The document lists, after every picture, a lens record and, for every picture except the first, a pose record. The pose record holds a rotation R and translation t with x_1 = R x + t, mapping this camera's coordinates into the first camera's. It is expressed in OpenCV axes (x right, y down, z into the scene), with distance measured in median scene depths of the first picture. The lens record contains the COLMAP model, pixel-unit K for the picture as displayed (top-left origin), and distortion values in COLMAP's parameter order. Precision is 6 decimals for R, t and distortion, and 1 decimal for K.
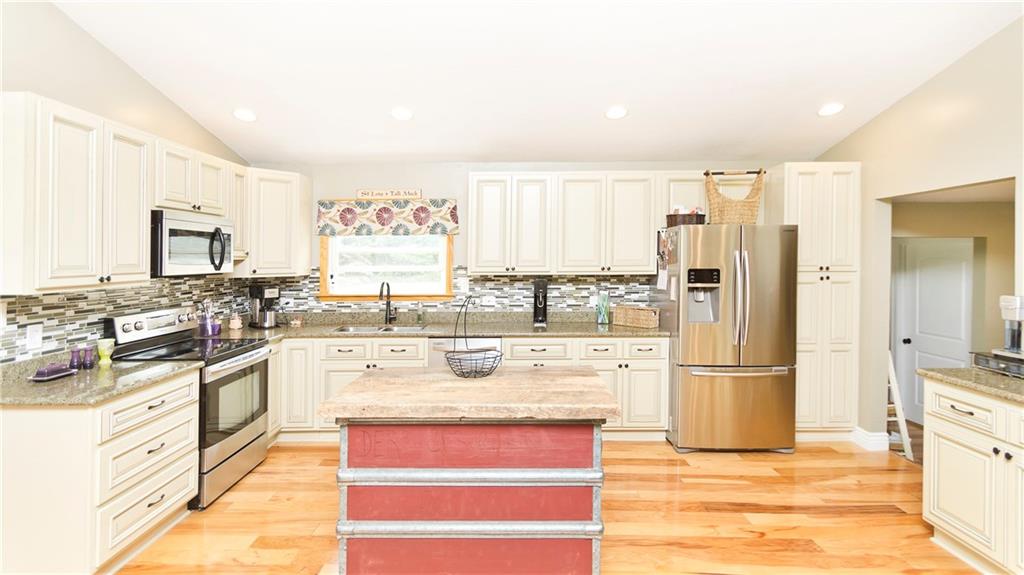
lens RADIAL K [[471.8, 0, 506.2], [0, 471.8, 248.2], [0, 0, 1]] dist [0.003158, -0.001149]
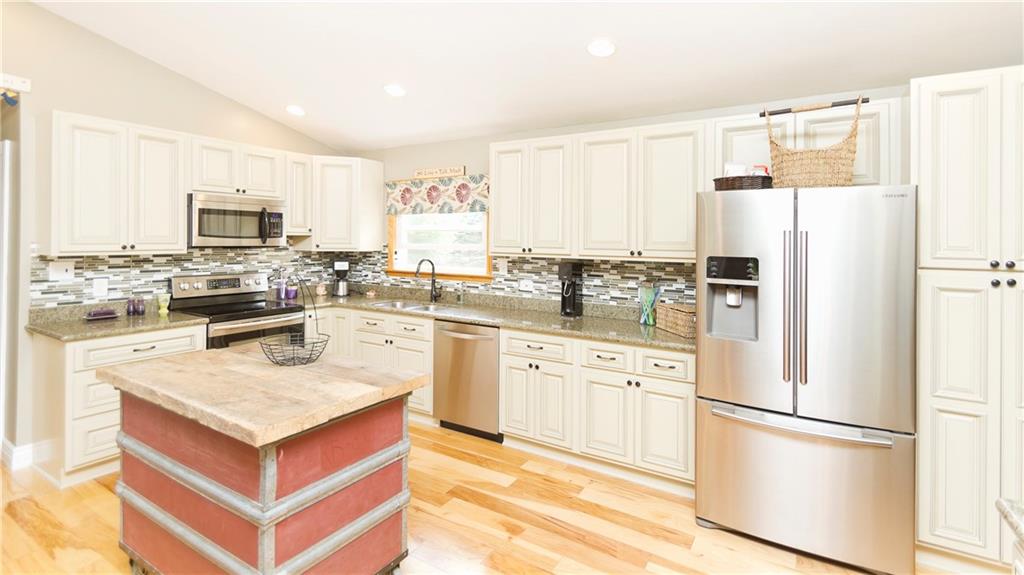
lens RADIAL K [[471.8, 0, 506.2], [0, 471.8, 248.2], [0, 0, 1]] dist [0.003158, -0.001149]
pose [[0.864440, 0.025898, -0.502068, 0.383692], [-0.006065, 0.999137, 0.041095, 0.004132], [0.502699, -0.032480, 0.863851, 0.212499]]
